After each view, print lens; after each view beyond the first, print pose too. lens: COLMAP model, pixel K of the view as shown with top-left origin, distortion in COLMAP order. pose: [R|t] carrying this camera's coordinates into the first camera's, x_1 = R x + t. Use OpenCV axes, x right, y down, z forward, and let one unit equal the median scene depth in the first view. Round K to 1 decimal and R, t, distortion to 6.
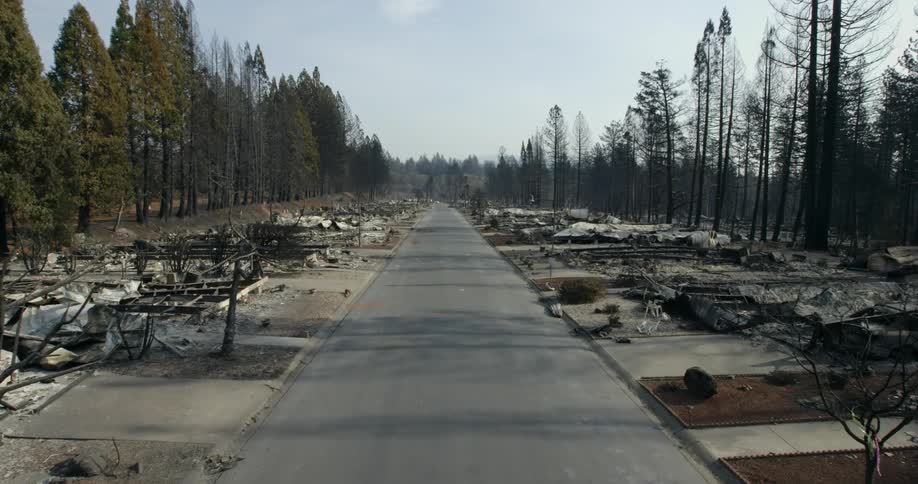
lens RADIAL K [[544.5, 0, 457.8], [0, 544.5, 245.6], [0, 0, 1]] dist [-0.059299, 0.018616]
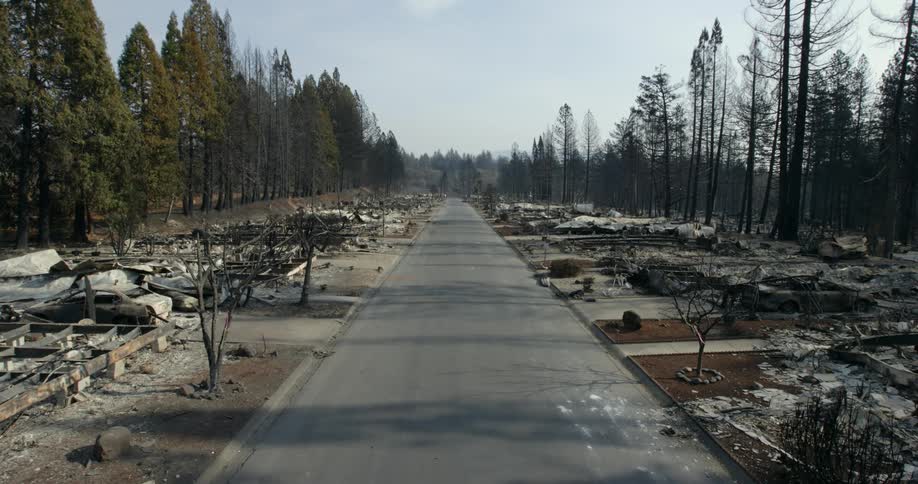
lens RADIAL K [[544.5, 0, 457.8], [0, 544.5, 245.6], [0, 0, 1]] dist [-0.059299, 0.018616]
pose [[0.999683, 0.004089, -0.024850, 0.002886], [-0.003863, 0.999951, 0.009163, 0.009561], [0.024886, -0.009065, 0.999649, -0.117796]]
